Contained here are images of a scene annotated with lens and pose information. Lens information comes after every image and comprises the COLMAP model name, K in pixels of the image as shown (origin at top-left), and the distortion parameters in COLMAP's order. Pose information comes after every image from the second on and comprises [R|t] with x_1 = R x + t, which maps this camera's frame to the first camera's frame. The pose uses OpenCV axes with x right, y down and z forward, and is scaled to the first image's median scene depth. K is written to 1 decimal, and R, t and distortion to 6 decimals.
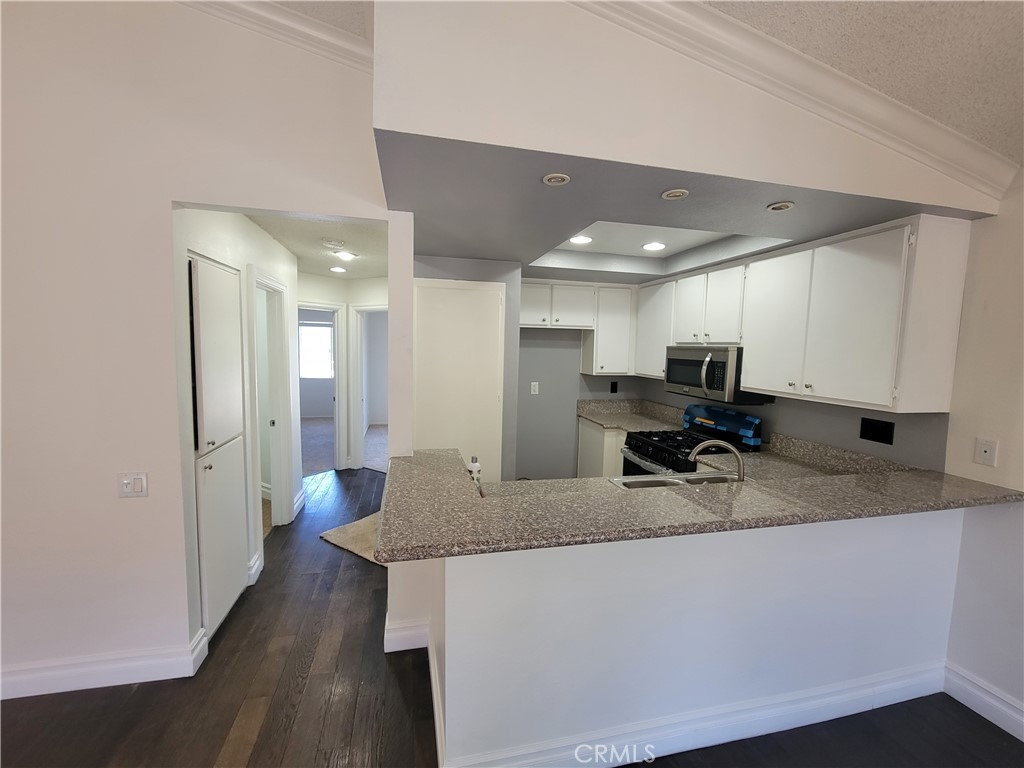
lens RADIAL K [[423.2, 0, 512.0], [0, 423.2, 384.0], [0, 0, 1]] dist [0.000571, 0.000160]
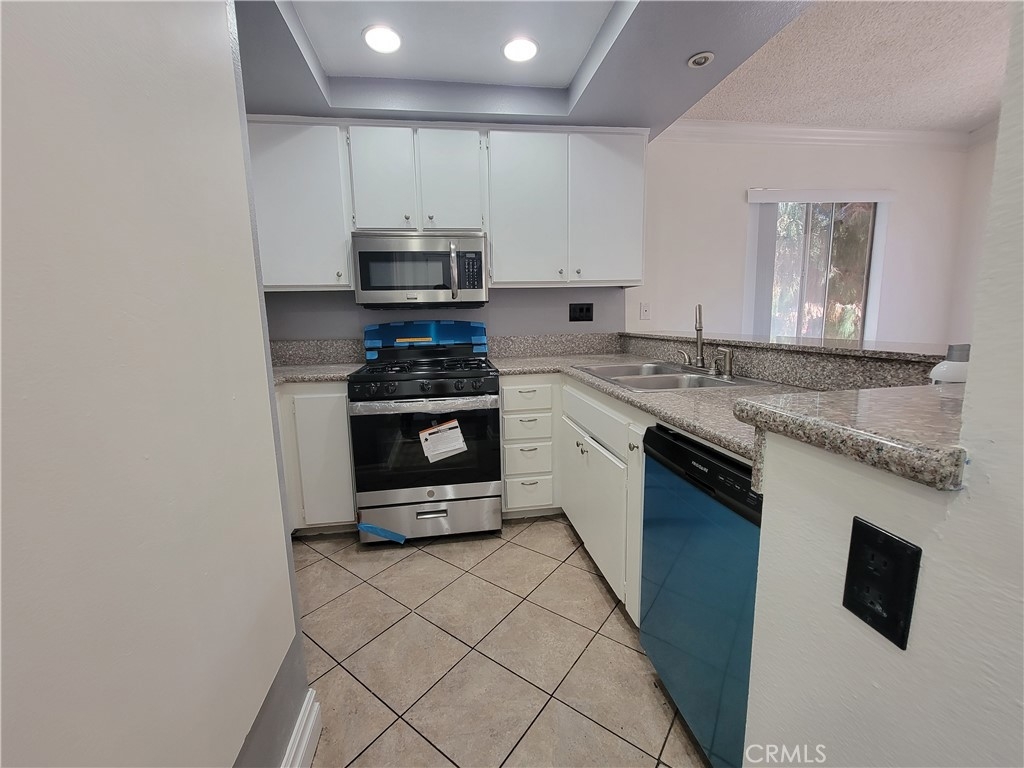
lens RADIAL K [[423.2, 0, 512.0], [0, 423.2, 384.0], [0, 0, 1]] dist [0.000571, 0.000160]
pose [[0.092421, -0.184970, 0.978389, -0.333395], [0.118703, 0.977634, 0.173614, 0.062267], [-0.988619, 0.100092, 0.112310, 0.879536]]
